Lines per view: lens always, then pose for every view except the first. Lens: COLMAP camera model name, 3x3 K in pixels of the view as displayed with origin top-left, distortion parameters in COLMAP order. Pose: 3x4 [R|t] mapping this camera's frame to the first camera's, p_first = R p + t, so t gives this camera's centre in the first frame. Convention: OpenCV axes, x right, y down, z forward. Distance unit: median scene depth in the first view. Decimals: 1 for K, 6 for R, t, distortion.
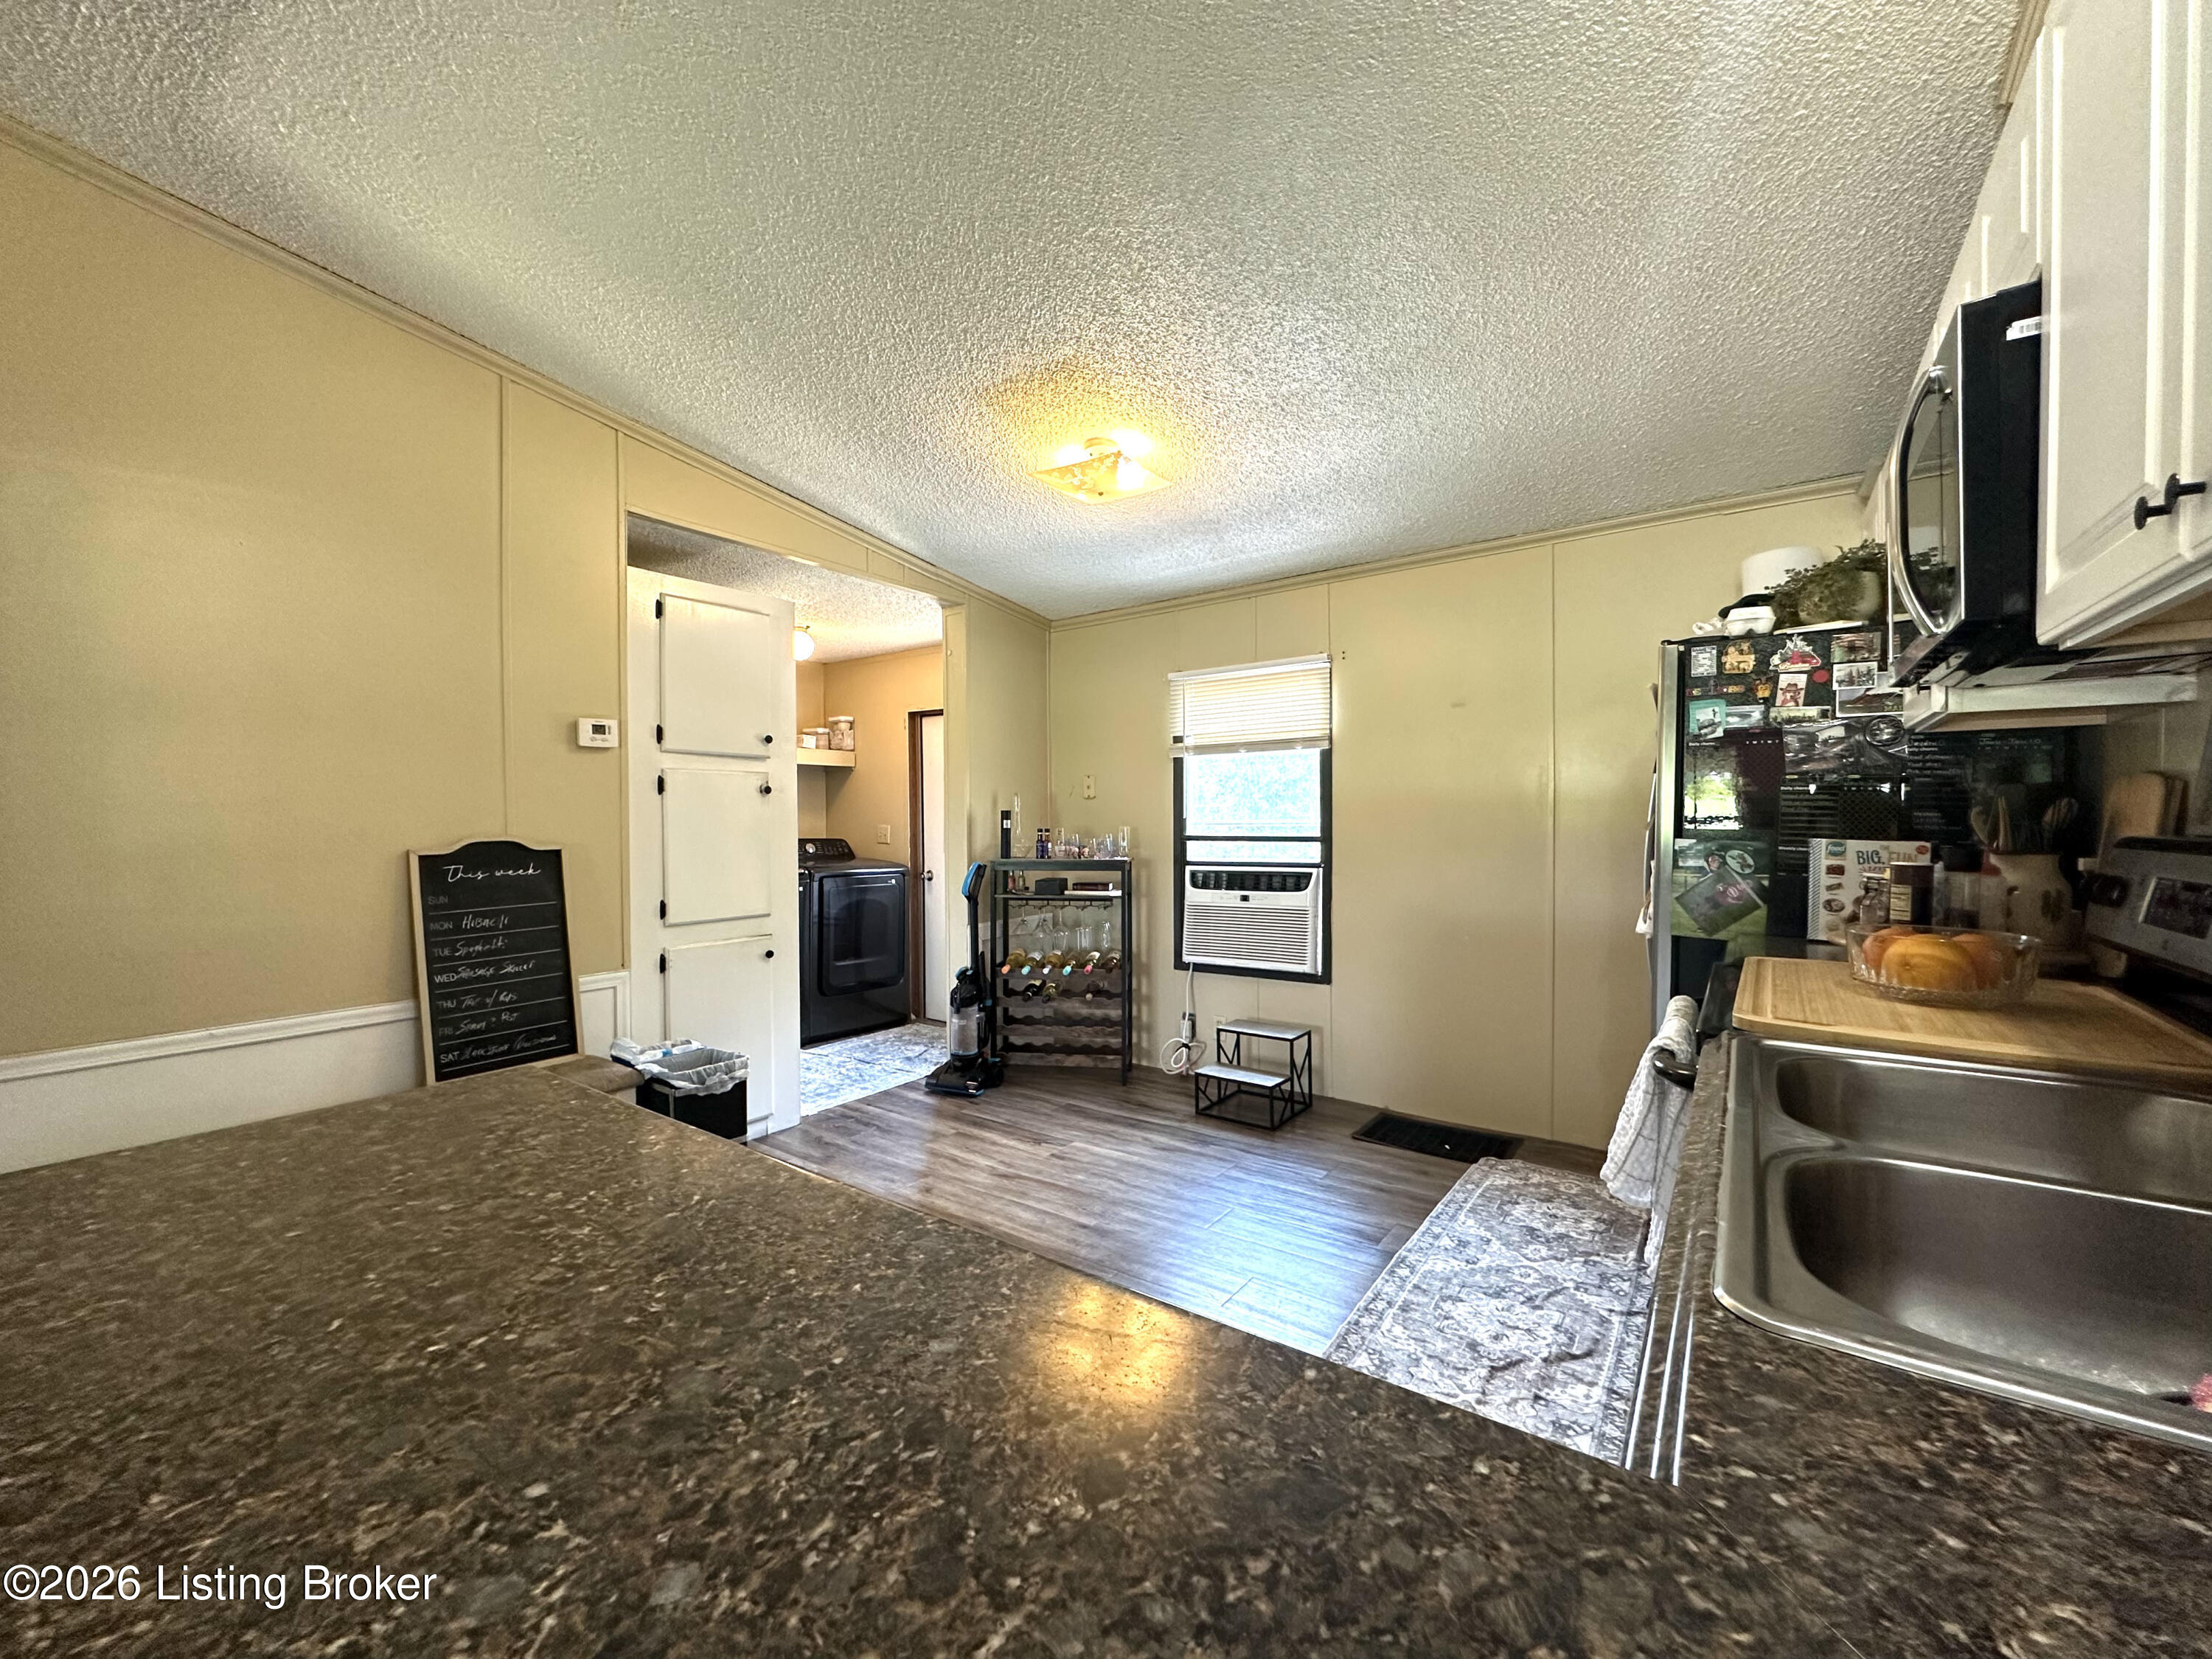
lens RADIAL K [[882.7, 0, 1106.6], [0, 882.7, 827.9], [0, 0, 1]] dist [-0.004786, 0.000120]
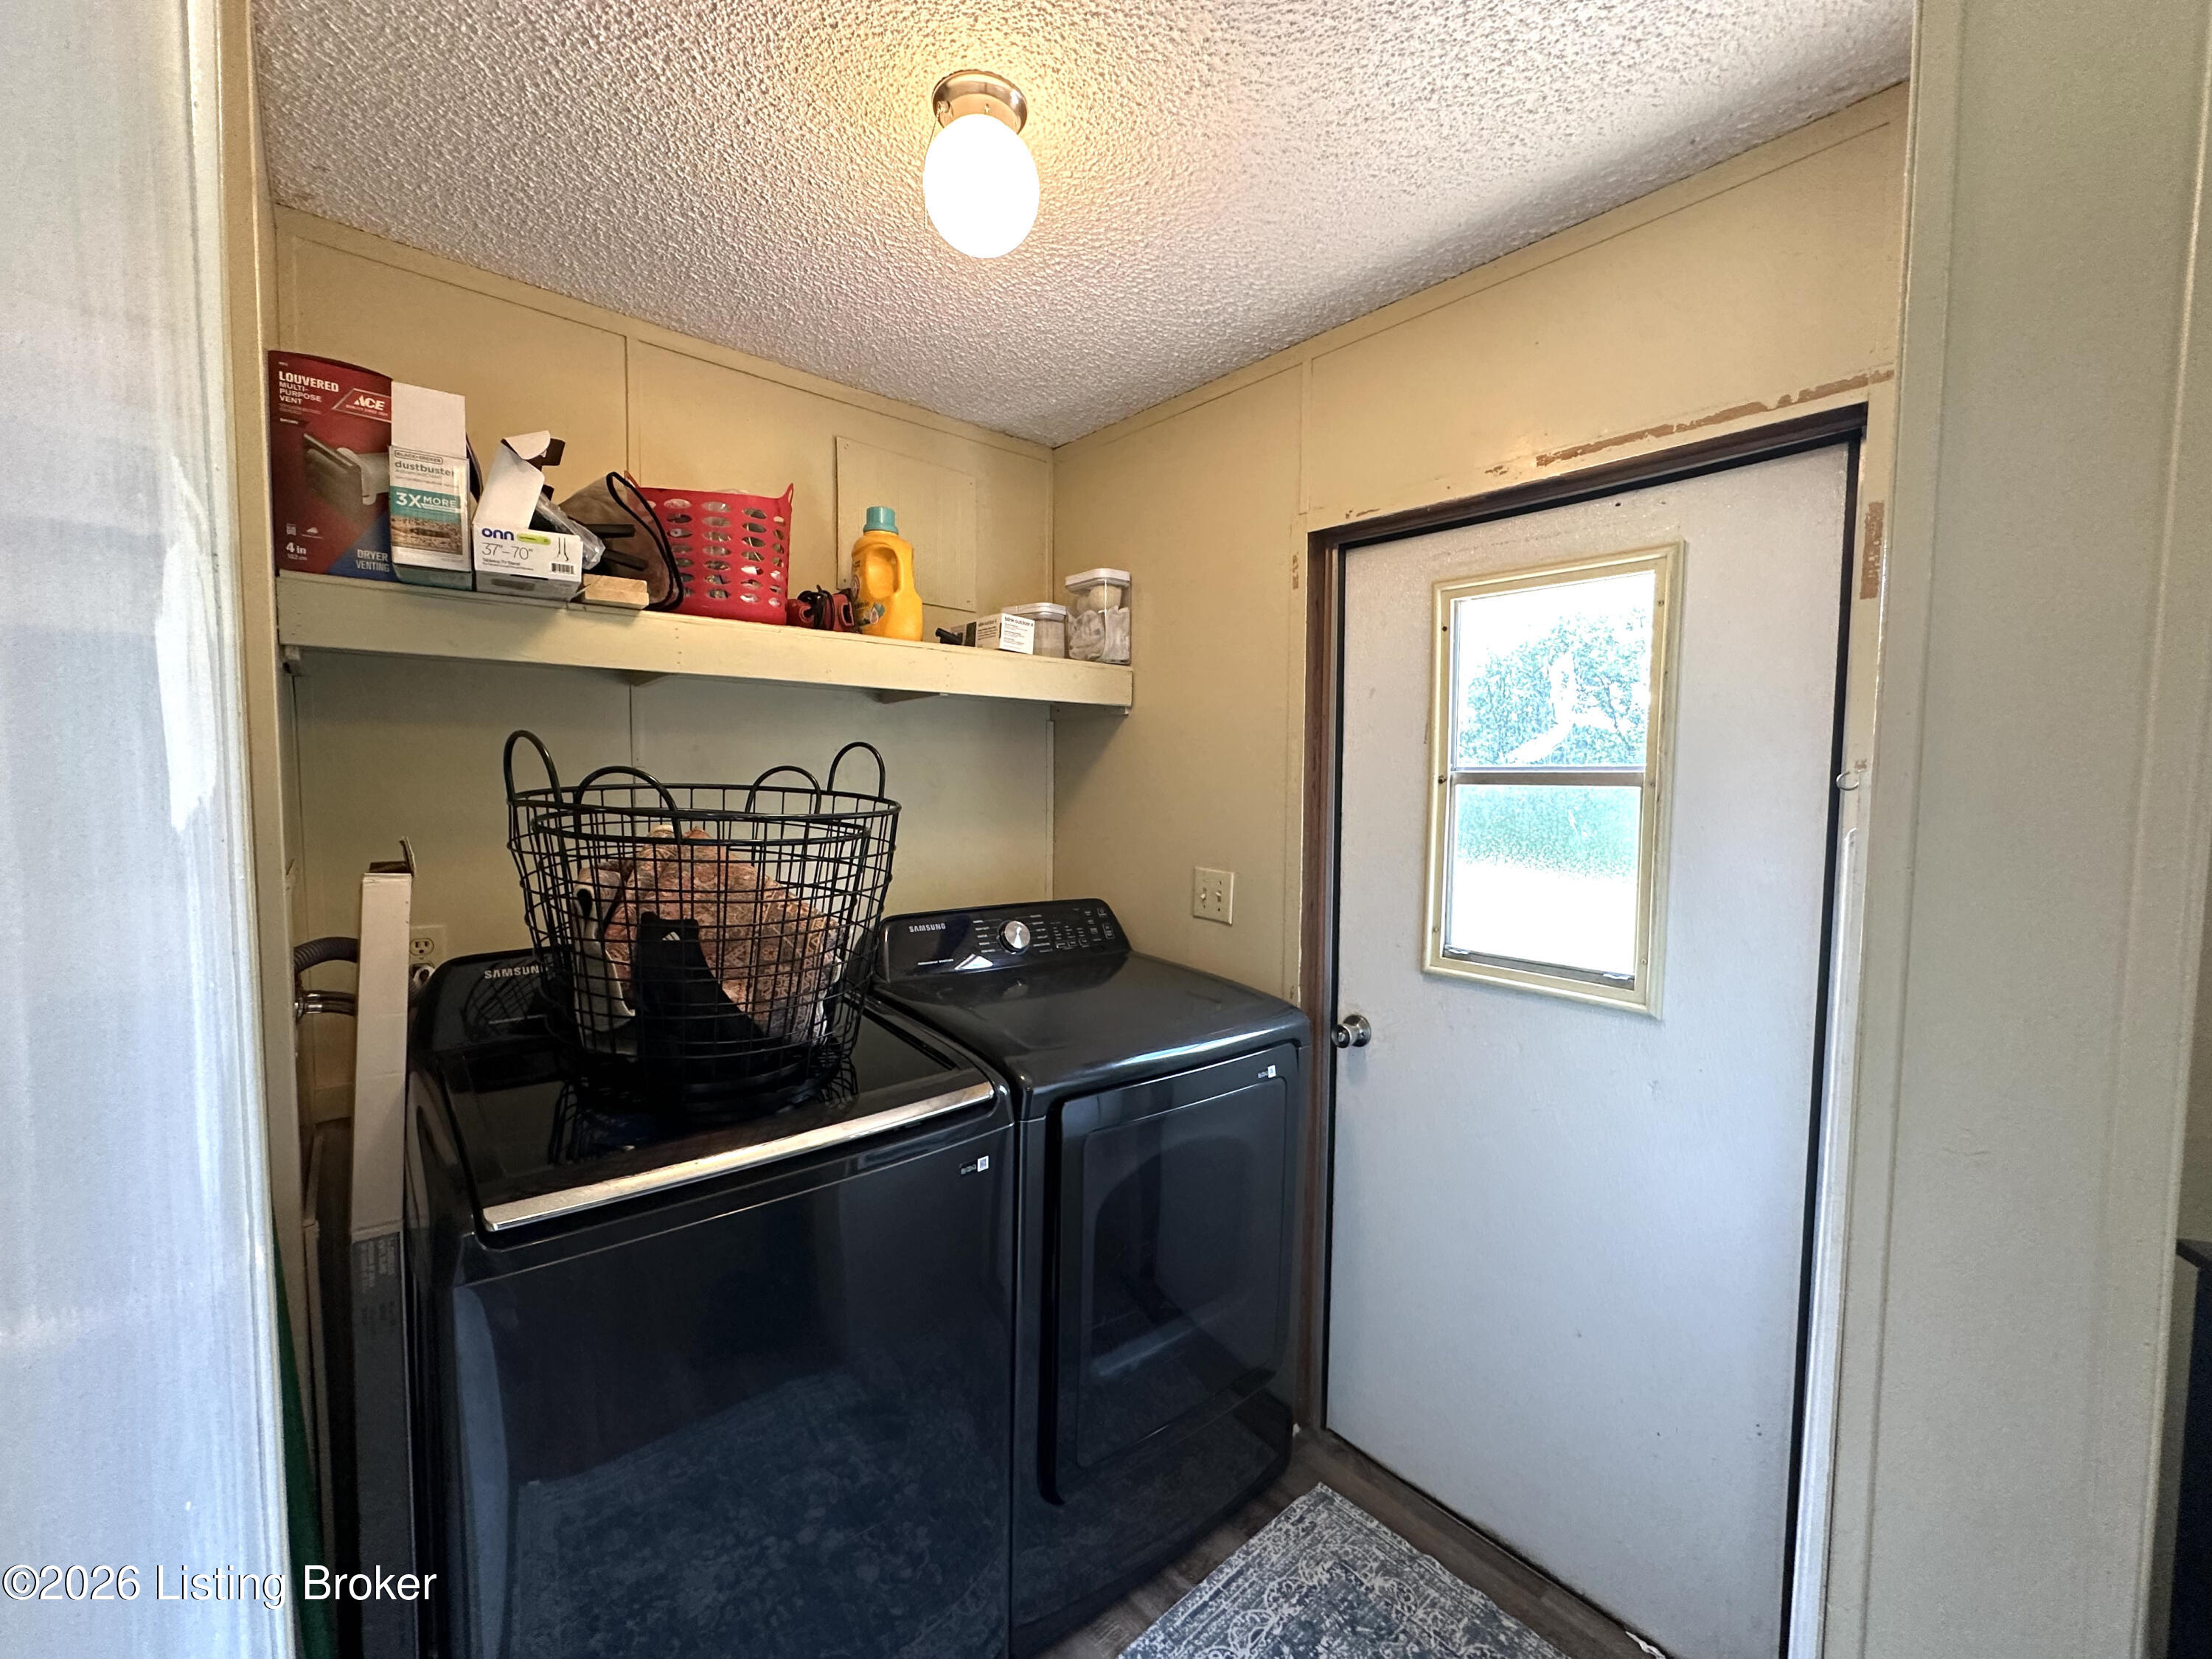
lens RADIAL K [[882.7, 0, 1102.1], [0, 882.7, 831.1], [0, 0, 1]] dist [-0.004786, 0.000120]
pose [[0.975611, 0.038311, -0.216137, -0.214736], [-0.030292, 0.998728, 0.040297, -0.030845], [0.217406, -0.032767, 0.975531, 0.631202]]
